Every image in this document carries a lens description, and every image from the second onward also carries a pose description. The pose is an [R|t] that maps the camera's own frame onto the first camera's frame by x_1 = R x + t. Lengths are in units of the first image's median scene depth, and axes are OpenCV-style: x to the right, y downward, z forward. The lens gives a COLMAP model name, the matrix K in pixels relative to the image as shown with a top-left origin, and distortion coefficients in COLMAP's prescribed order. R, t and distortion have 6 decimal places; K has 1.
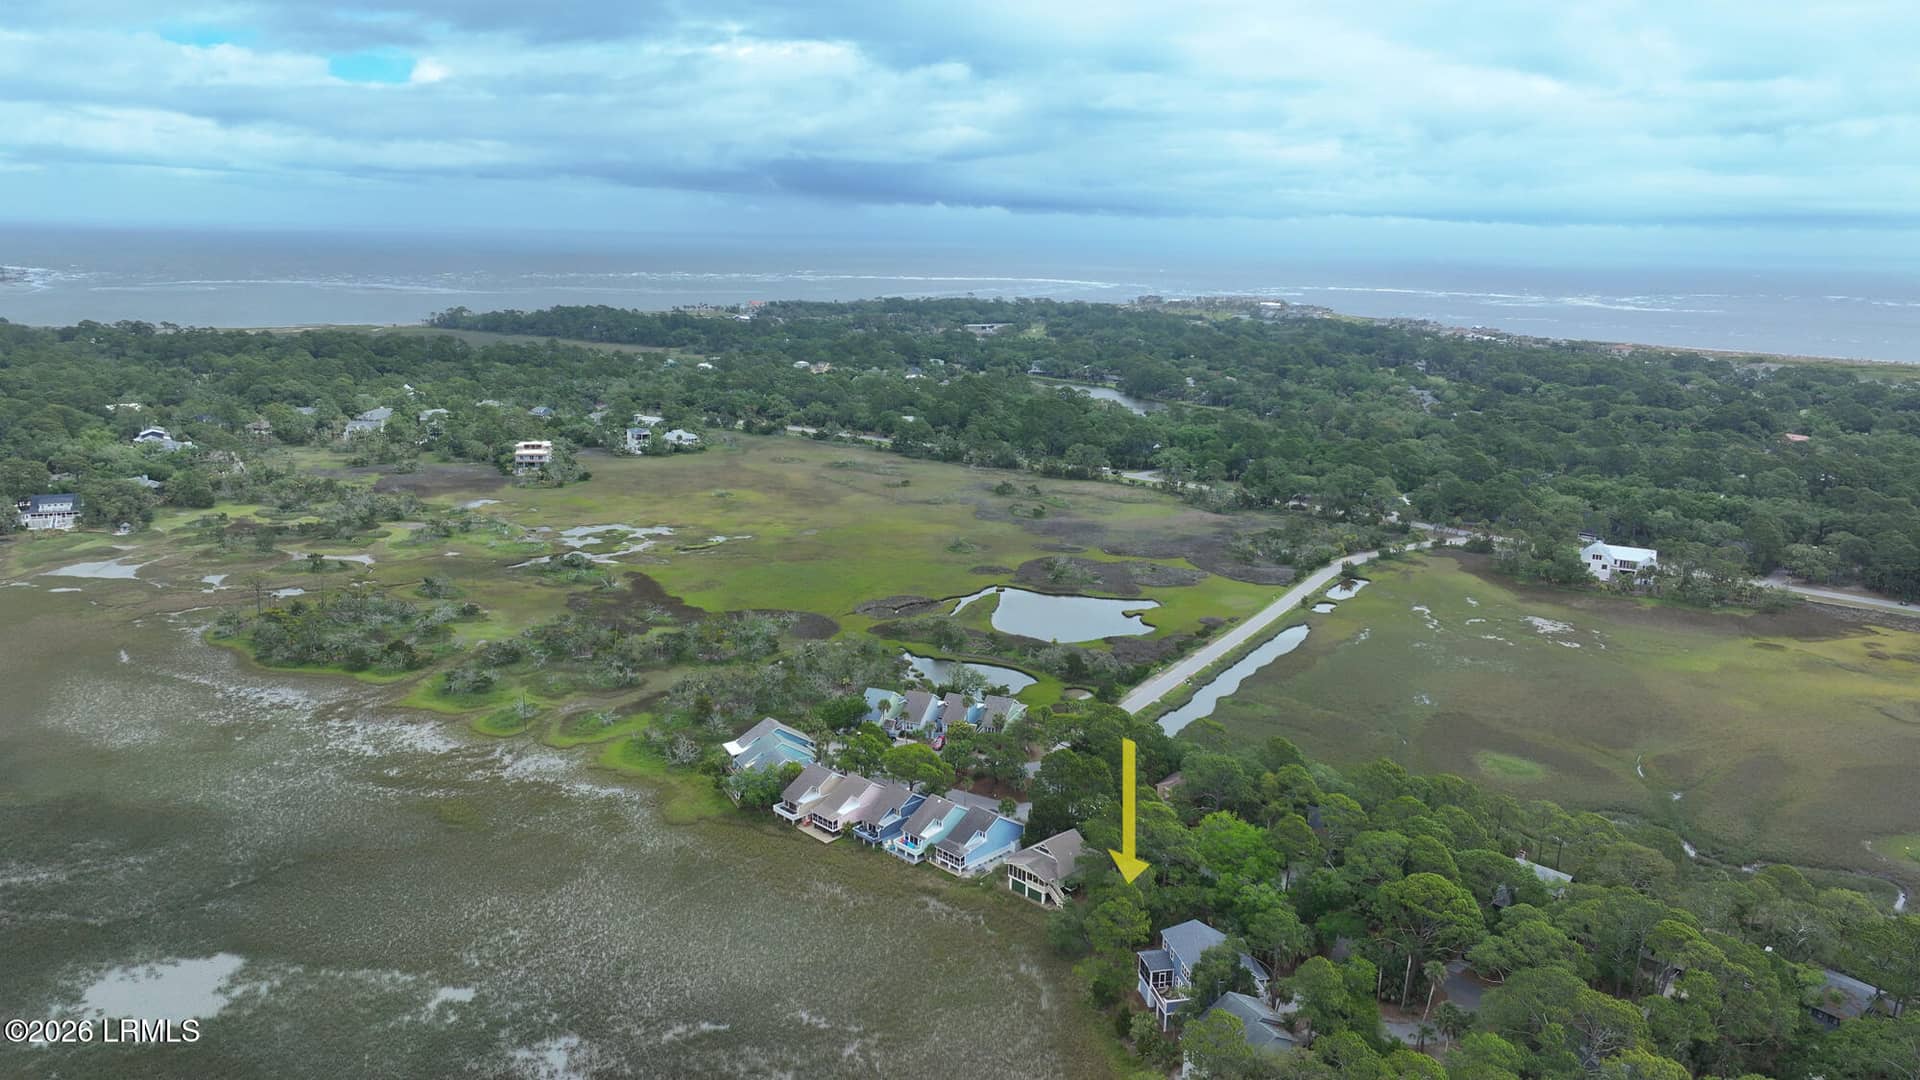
lens RADIAL K [[1356.0, 0, 962.8], [0, 1356.0, 492.2], [0, 0, 1]] dist [0.006839, -0.000224]
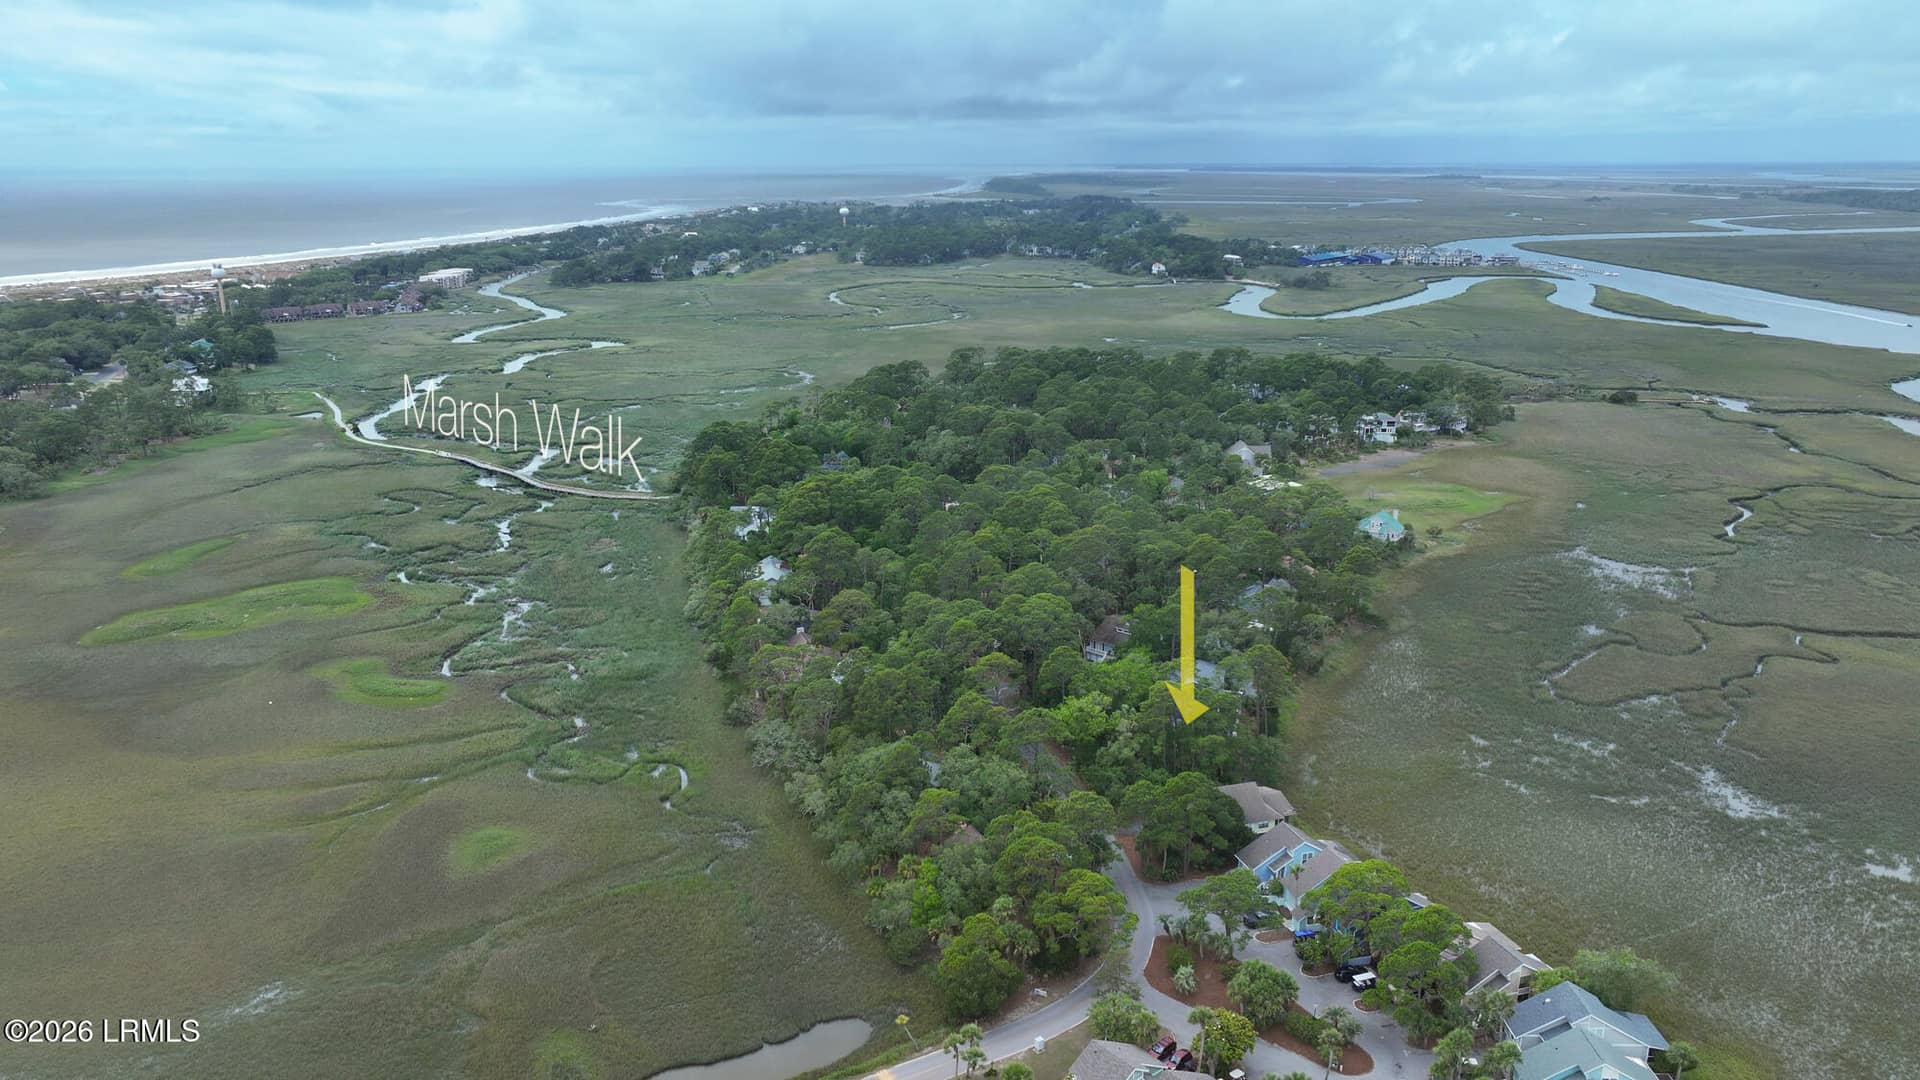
lens RADIAL K [[1348.3, 0, 958.4], [0, 1348.3, 542.3], [0, 0, 1]] dist [0.005200, 0.001632]
pose [[-0.882324, -0.148385, 0.446639, -0.074185], [0.073767, 0.893668, 0.442623, -0.154874], [-0.464826, 0.423484, -0.777559, 0.868232]]
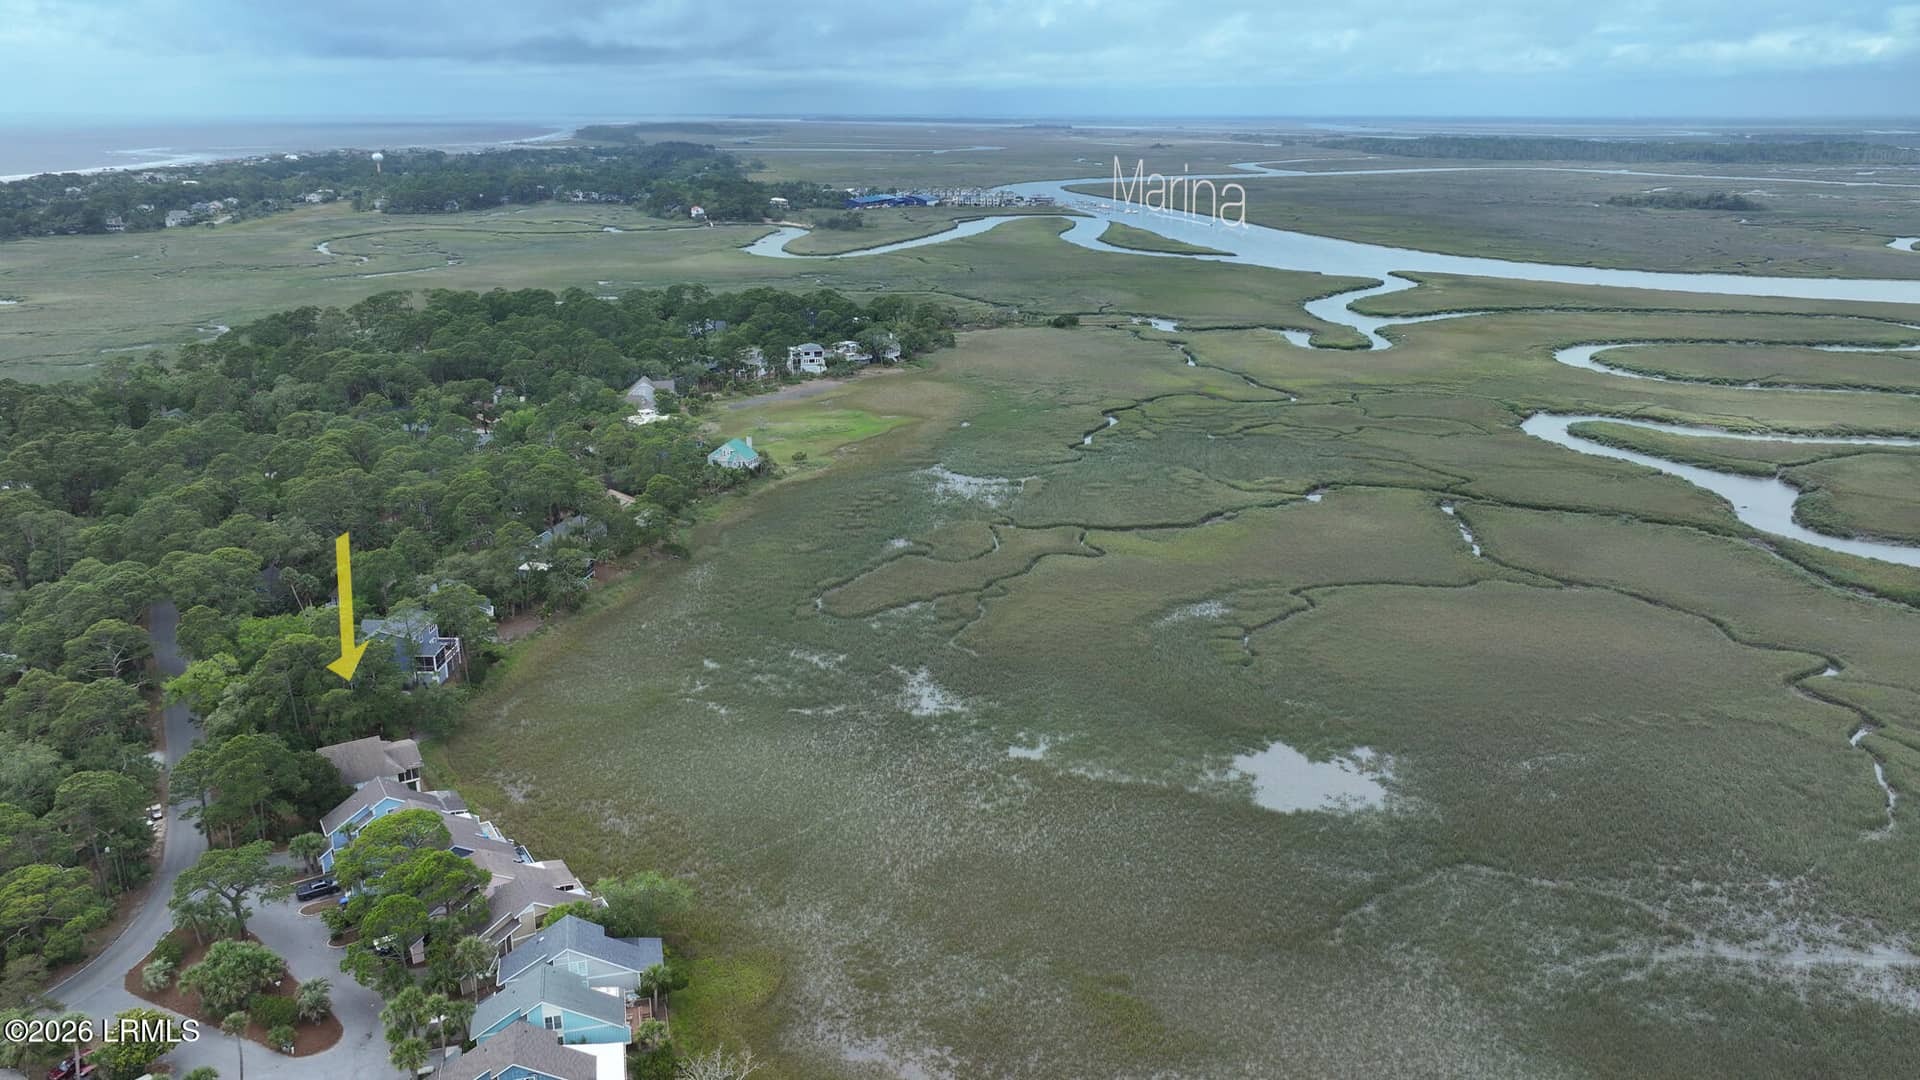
lens RADIAL K [[1348.3, 0, 958.4], [0, 1348.3, 542.3], [0, 0, 1]] dist [0.005200, 0.001632]
pose [[-0.974745, -0.091856, 0.203554, -0.223725], [0.018609, 0.874911, 0.483926, -0.121132], [-0.222543, 0.475493, -0.851106, 0.784457]]
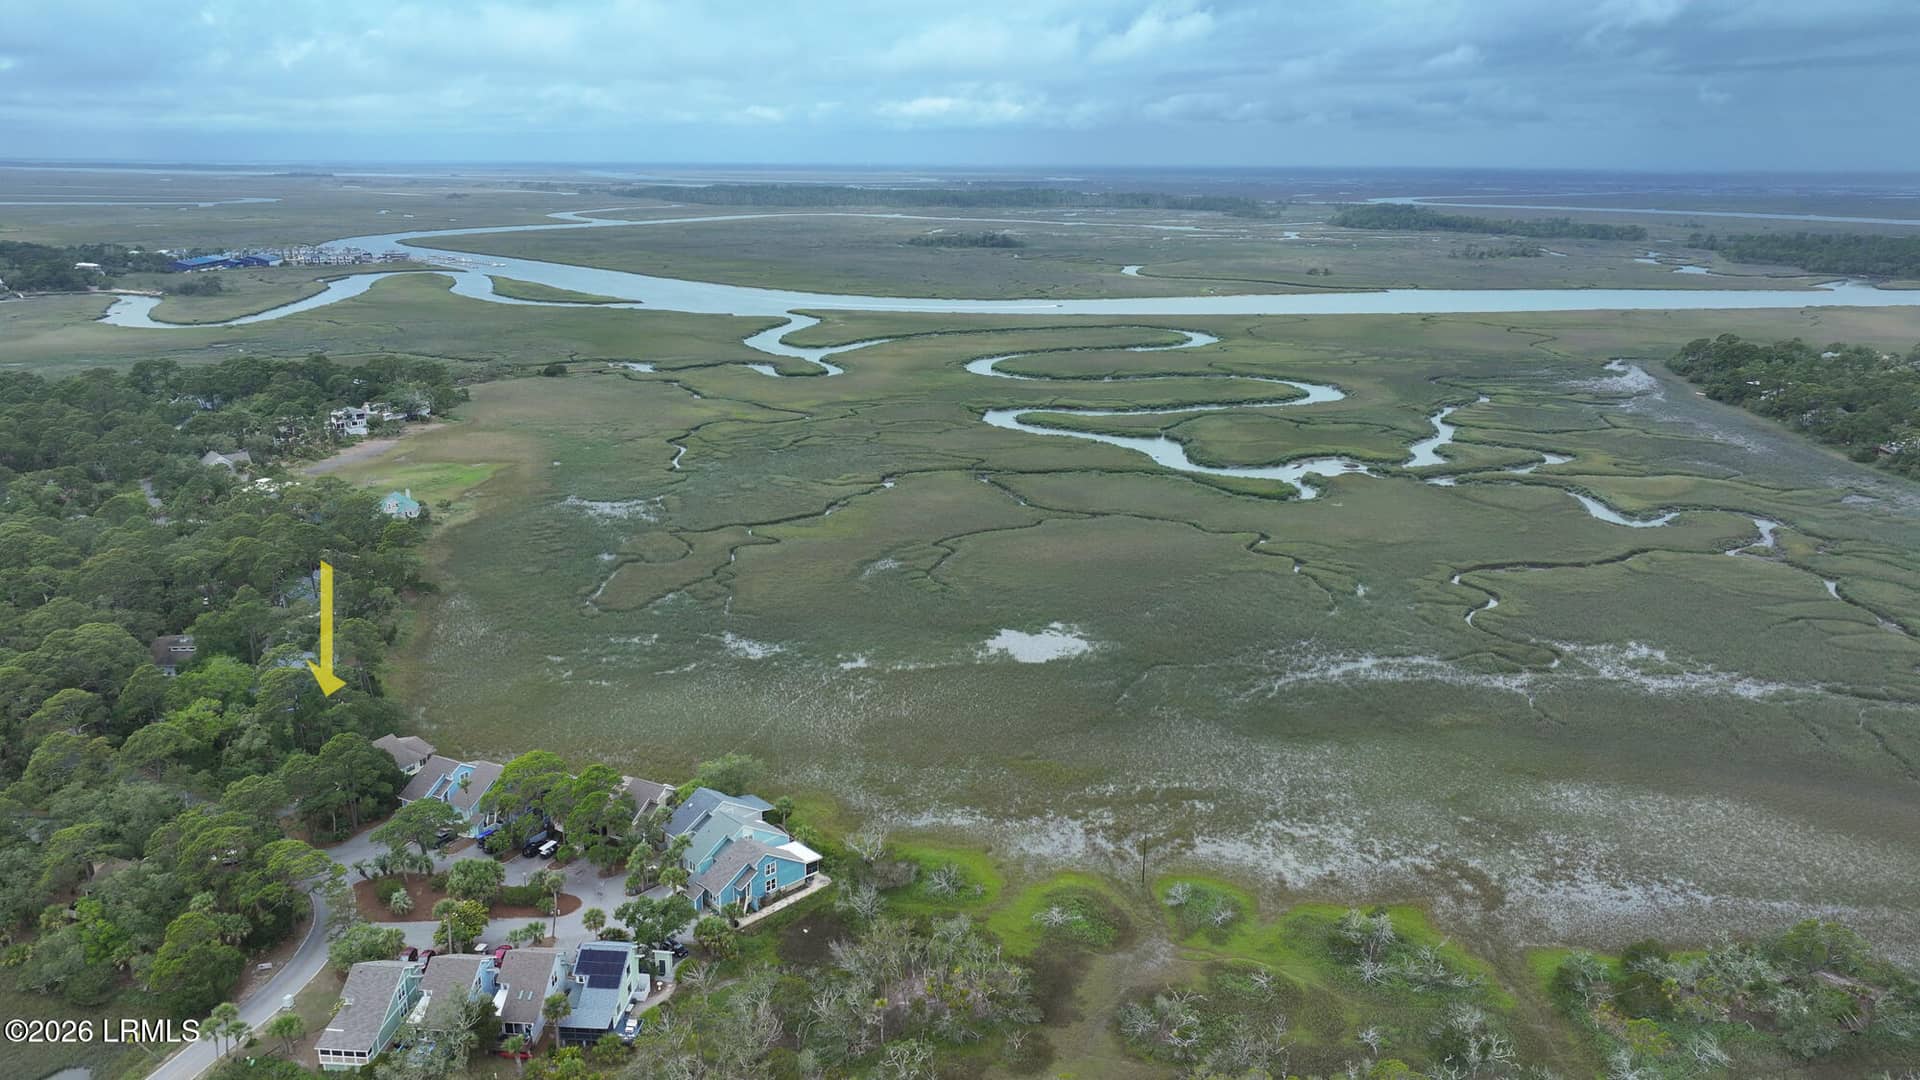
lens RADIAL K [[1348.3, 0, 958.4], [0, 1348.3, 542.3], [0, 0, 1]] dist [0.005200, 0.001632]
pose [[-0.957296, 0.051637, -0.284461, -0.032077], [-0.082661, 0.893961, 0.440455, -0.171059], [0.277041, 0.445159, -0.851517, 0.949674]]
